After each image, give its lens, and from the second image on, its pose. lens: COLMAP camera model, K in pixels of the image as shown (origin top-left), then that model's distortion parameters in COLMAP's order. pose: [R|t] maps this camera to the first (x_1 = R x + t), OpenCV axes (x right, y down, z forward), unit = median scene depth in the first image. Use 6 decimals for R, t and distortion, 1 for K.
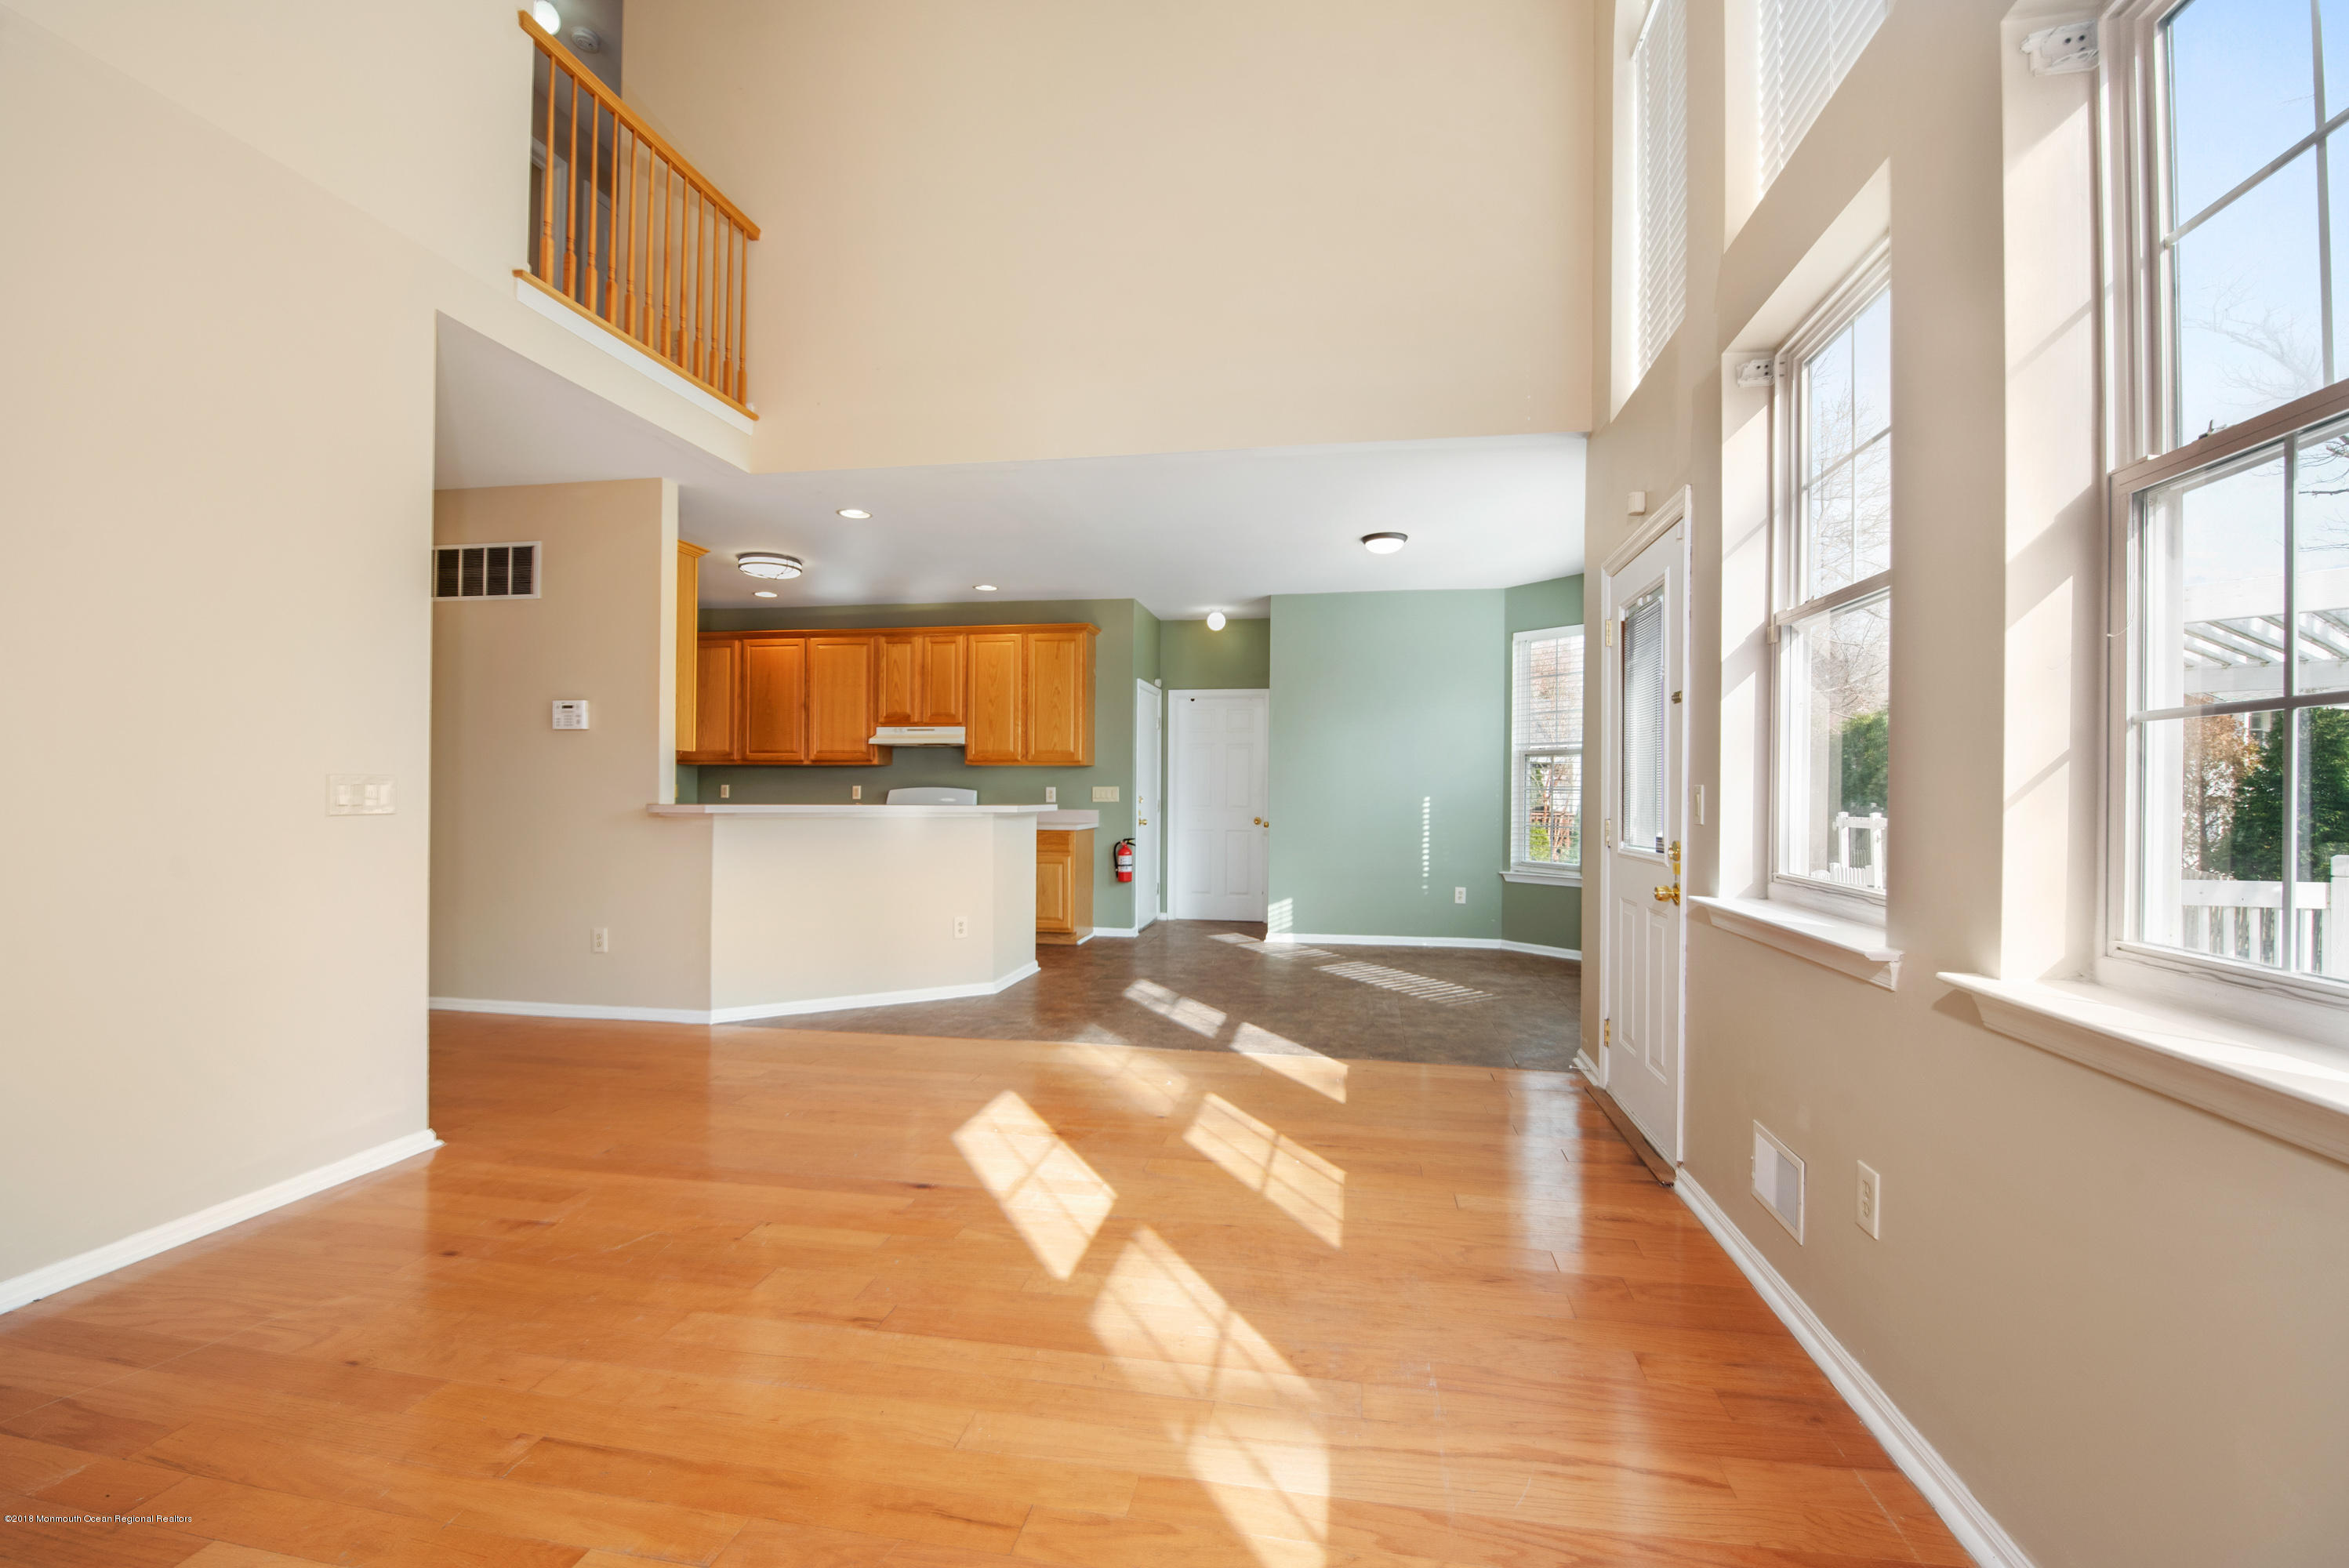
lens RADIAL K [[1039.5, 0, 1184.8], [0, 1039.5, 803.7], [0, 0, 1]] dist [0.000169, -0.004281]
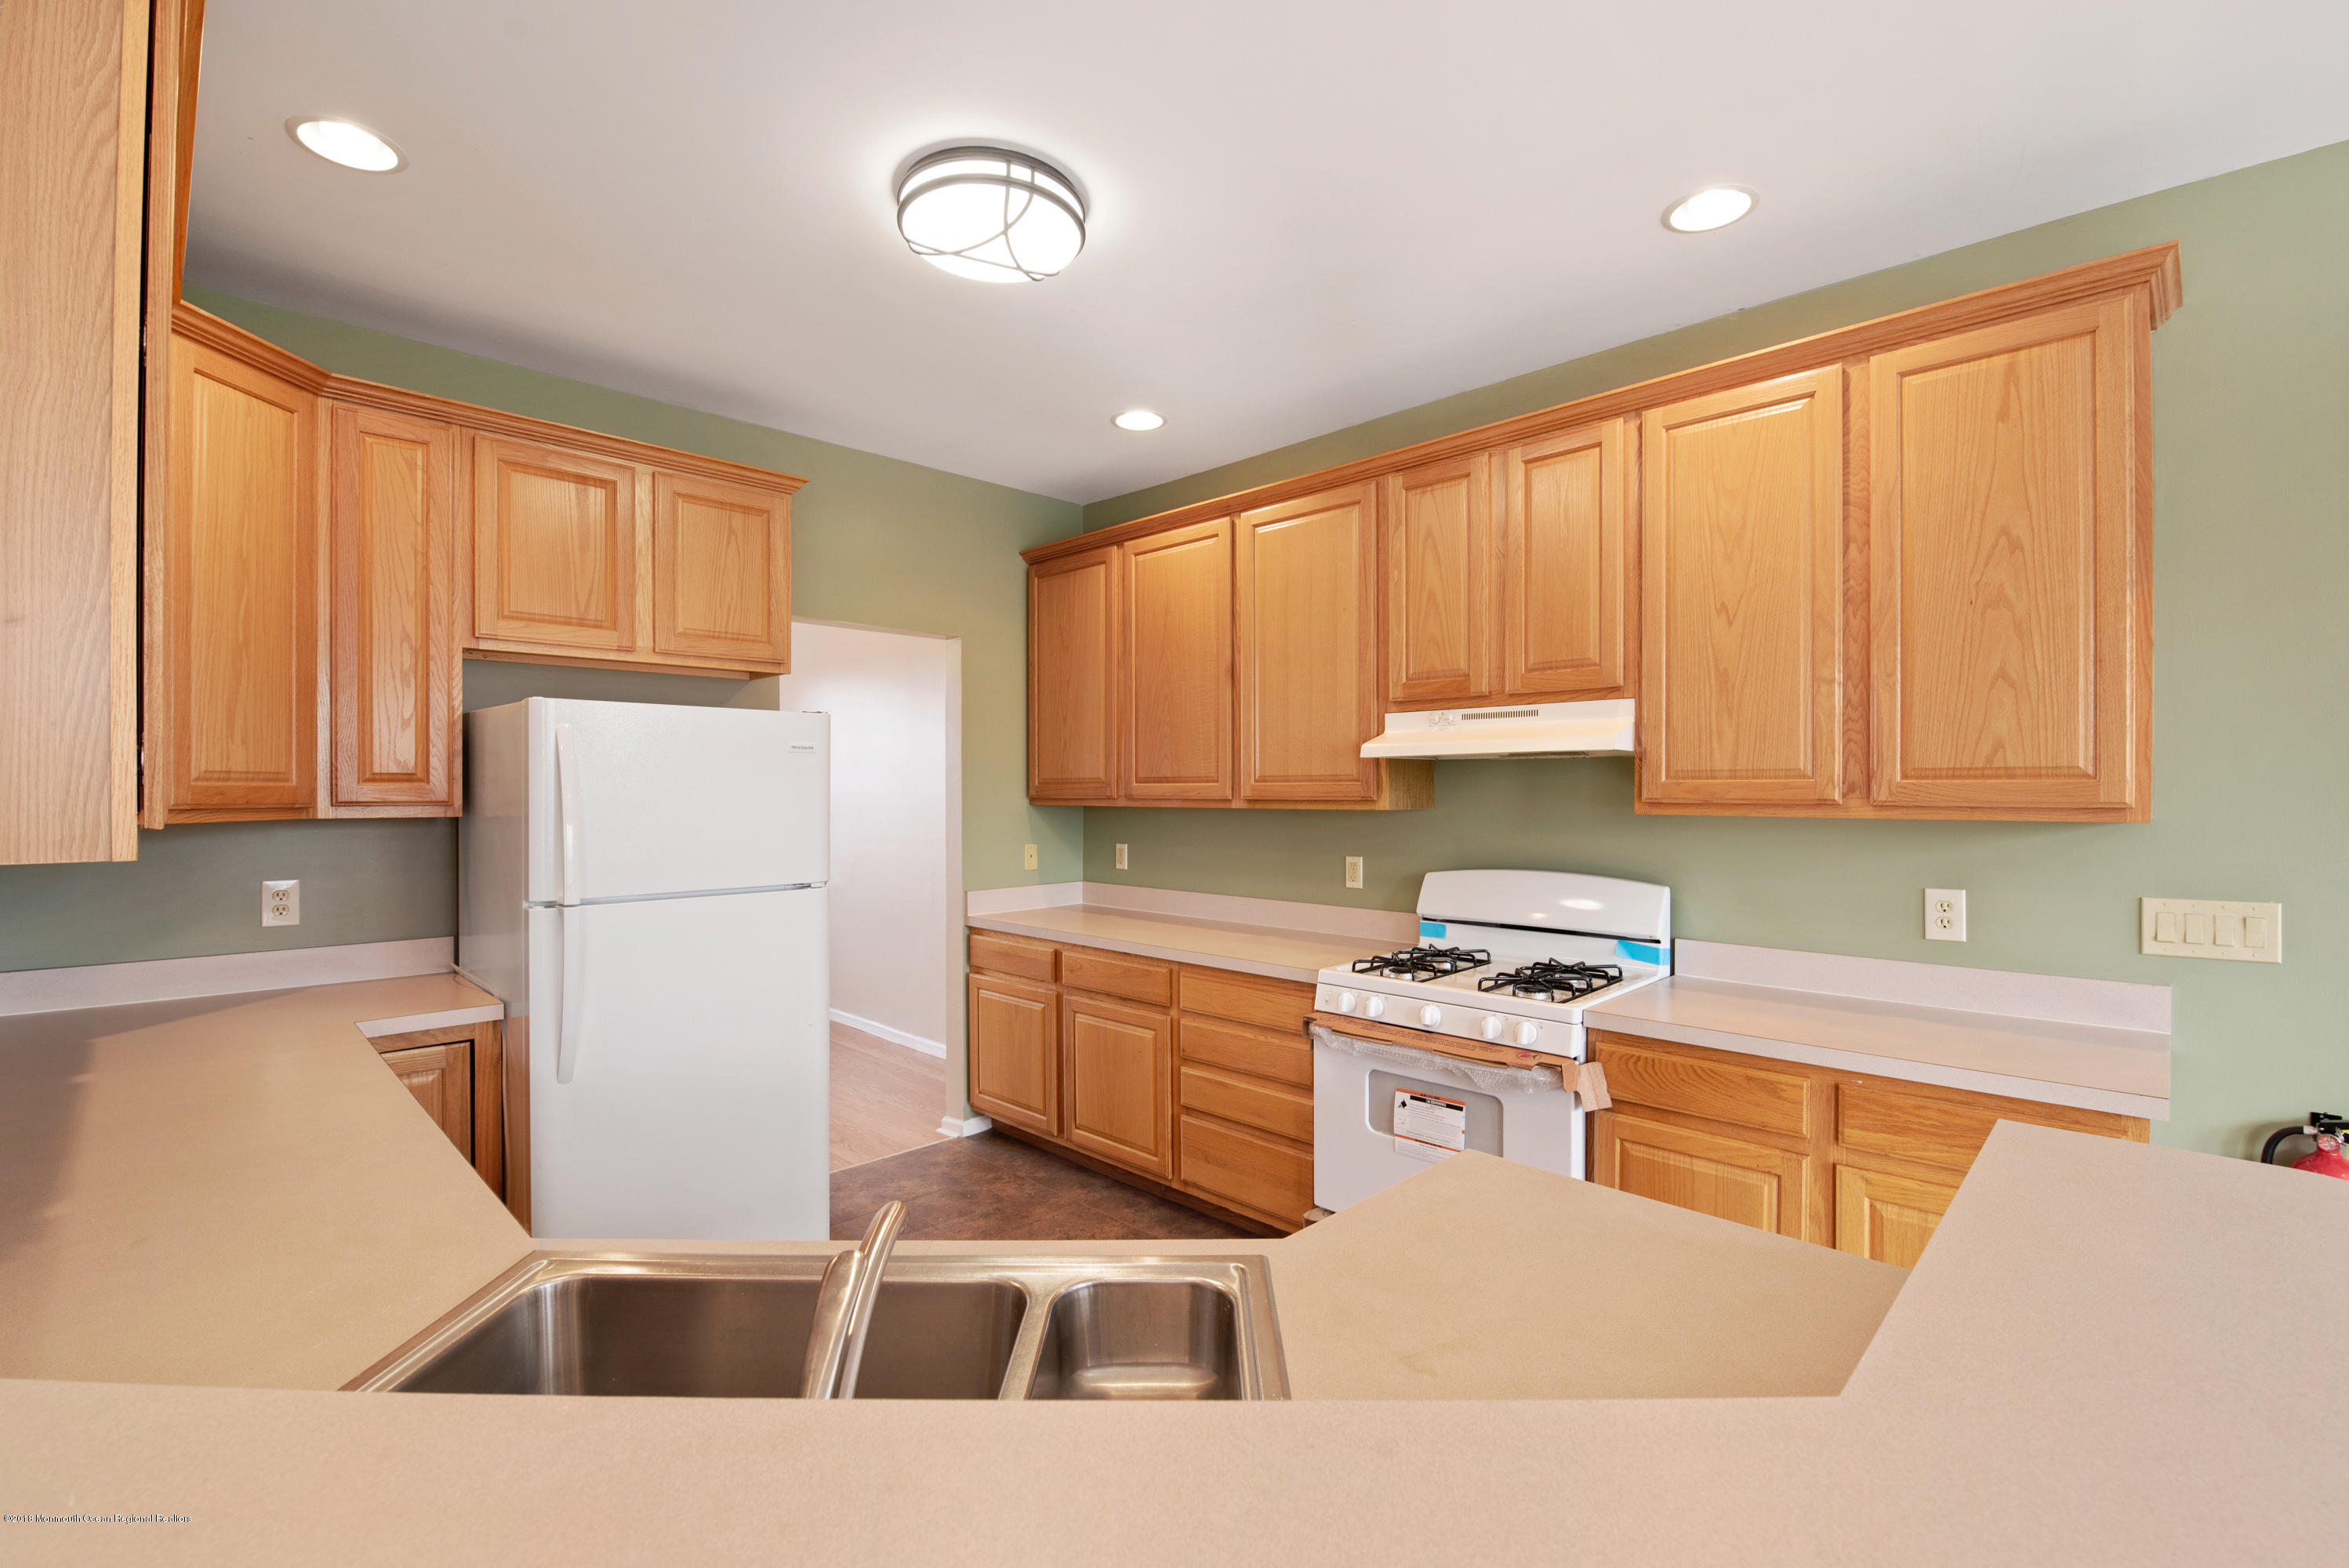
lens RADIAL K [[1039.5, 0, 1172.2], [0, 1039.5, 789.0], [0, 0, 1]] dist [0.000169, -0.004281]
pose [[0.822912, -0.008993, -0.568098, -0.146241], [0.003628, 0.999938, -0.010573, -0.043261], [0.568157, 0.006639, 0.822893, 0.654313]]
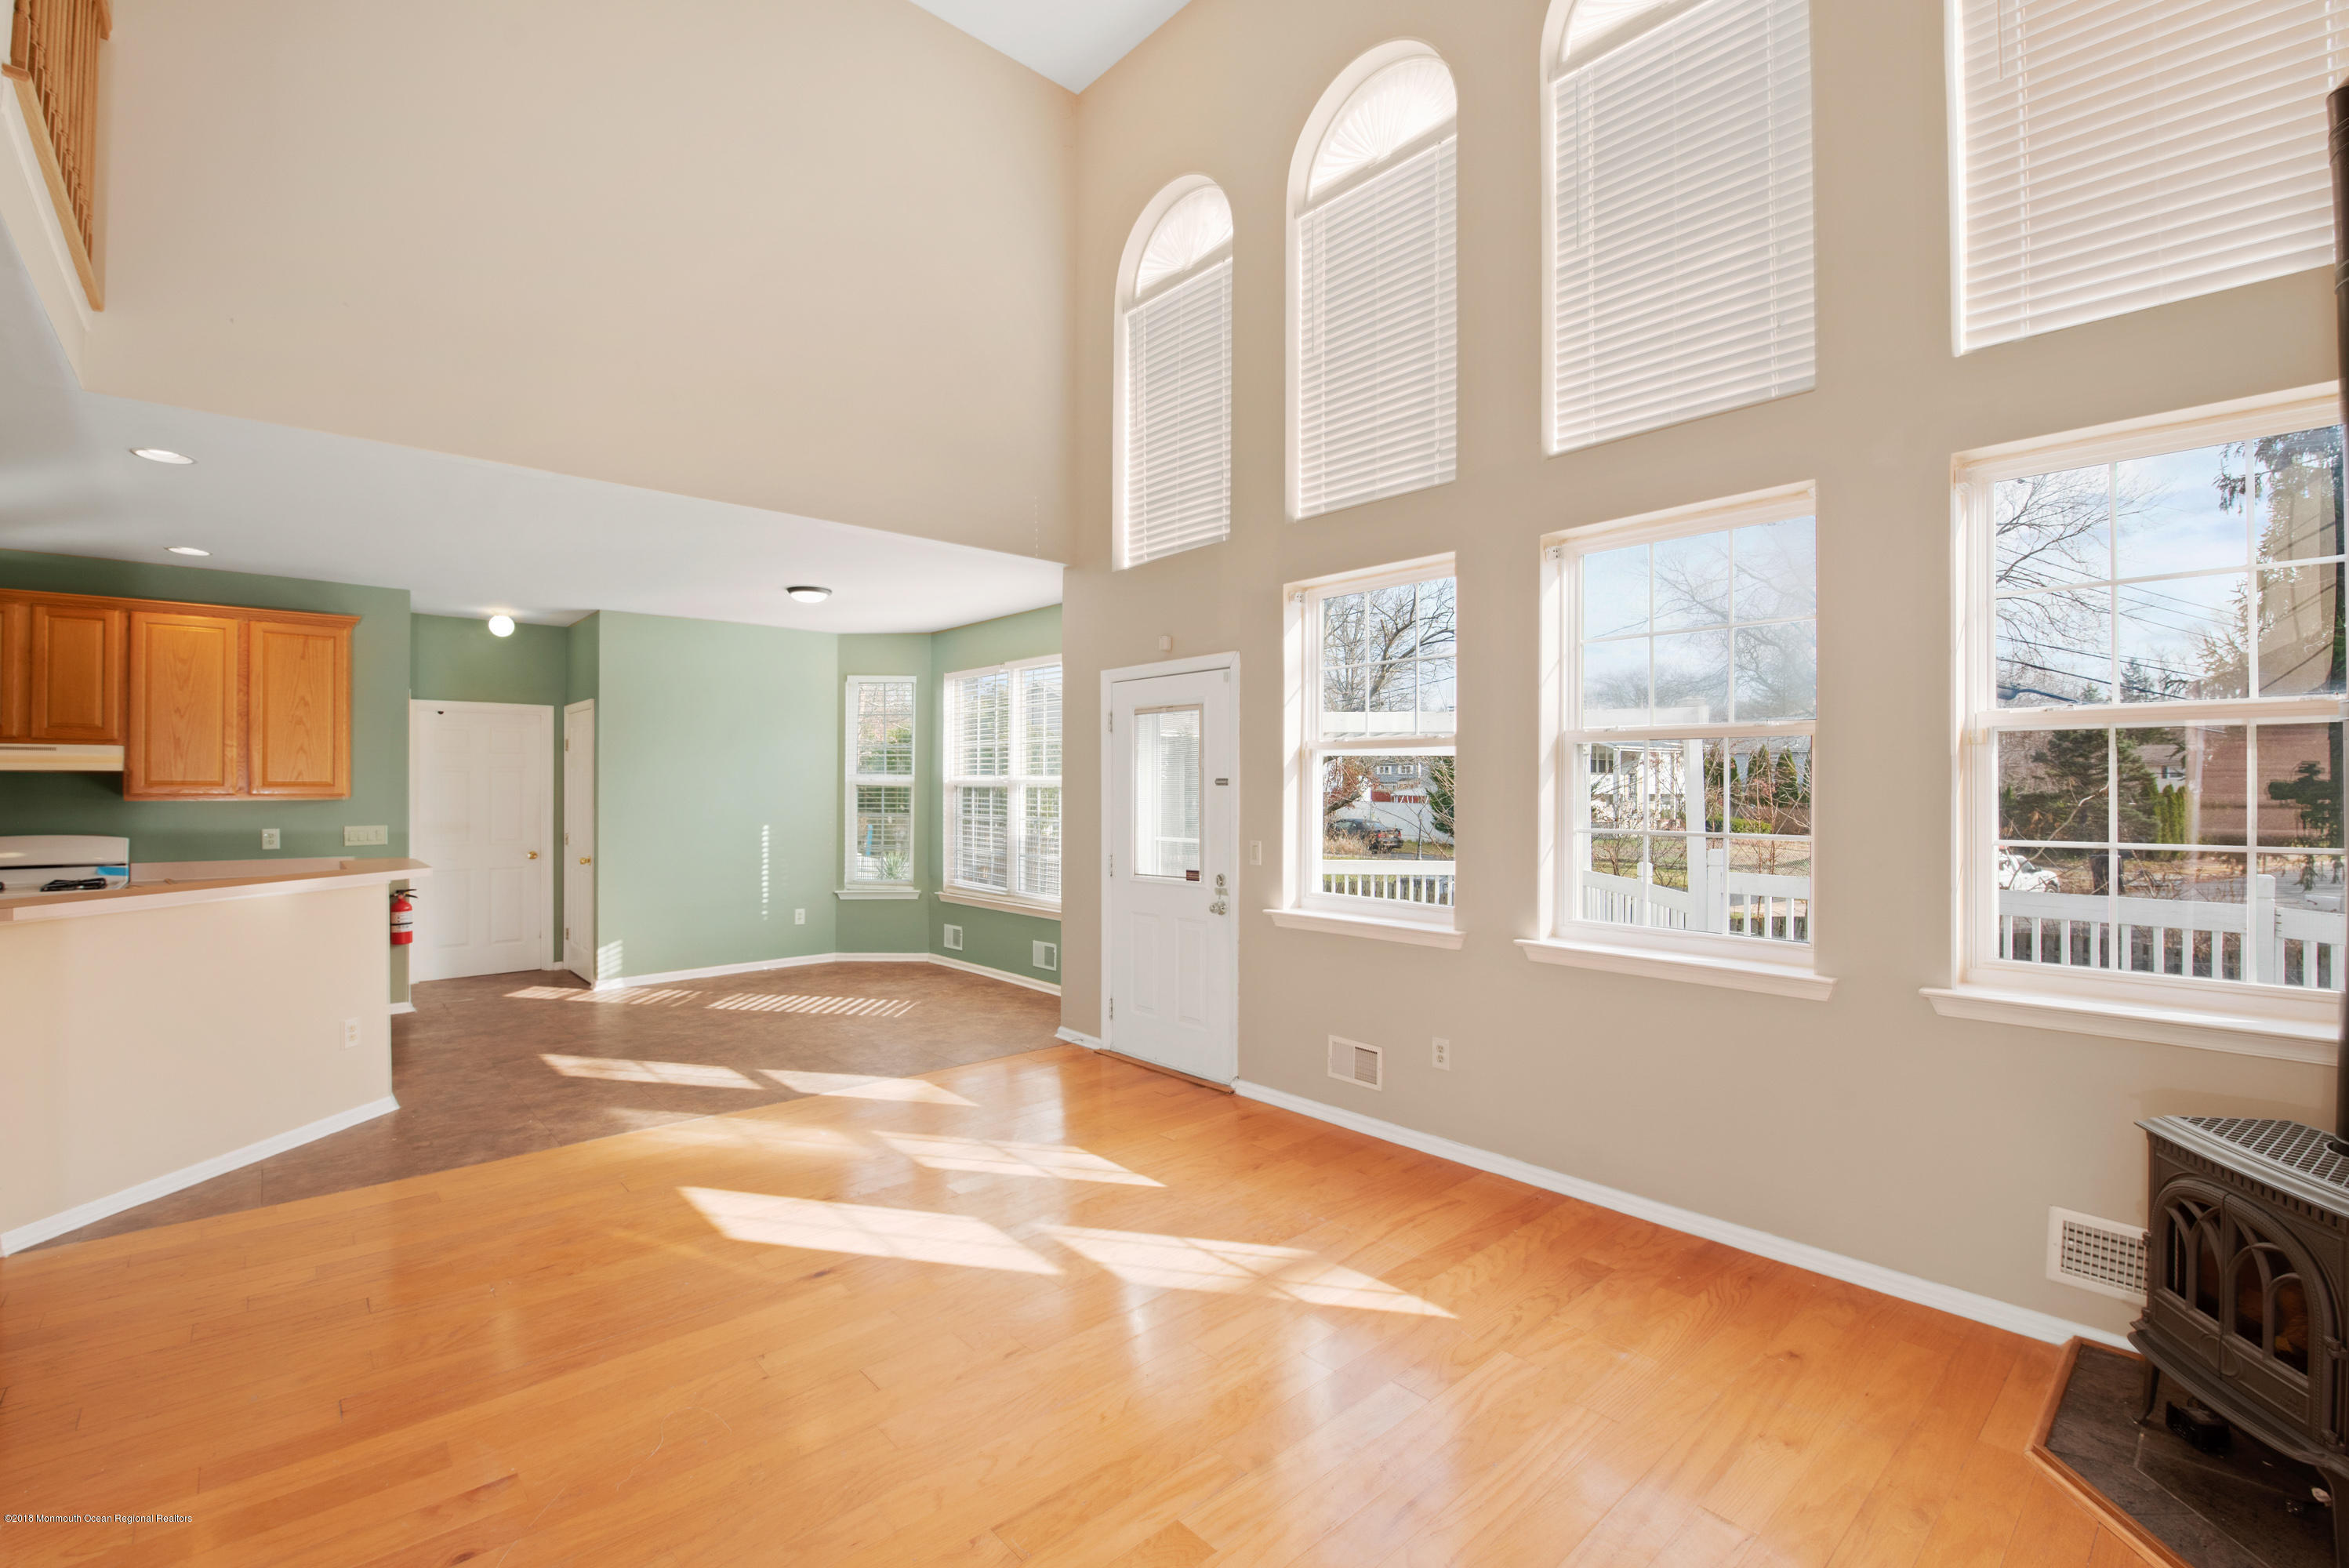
lens RADIAL K [[1039.5, 0, 1188.7], [0, 1039.5, 781.4], [0, 0, 1]] dist [0.000169, -0.004281]
pose [[0.596898, -0.004544, 0.802304, -0.337286], [0.011252, 0.999933, -0.002709, -0.041207], [-0.802238, 0.010645, 0.596910, 0.043165]]
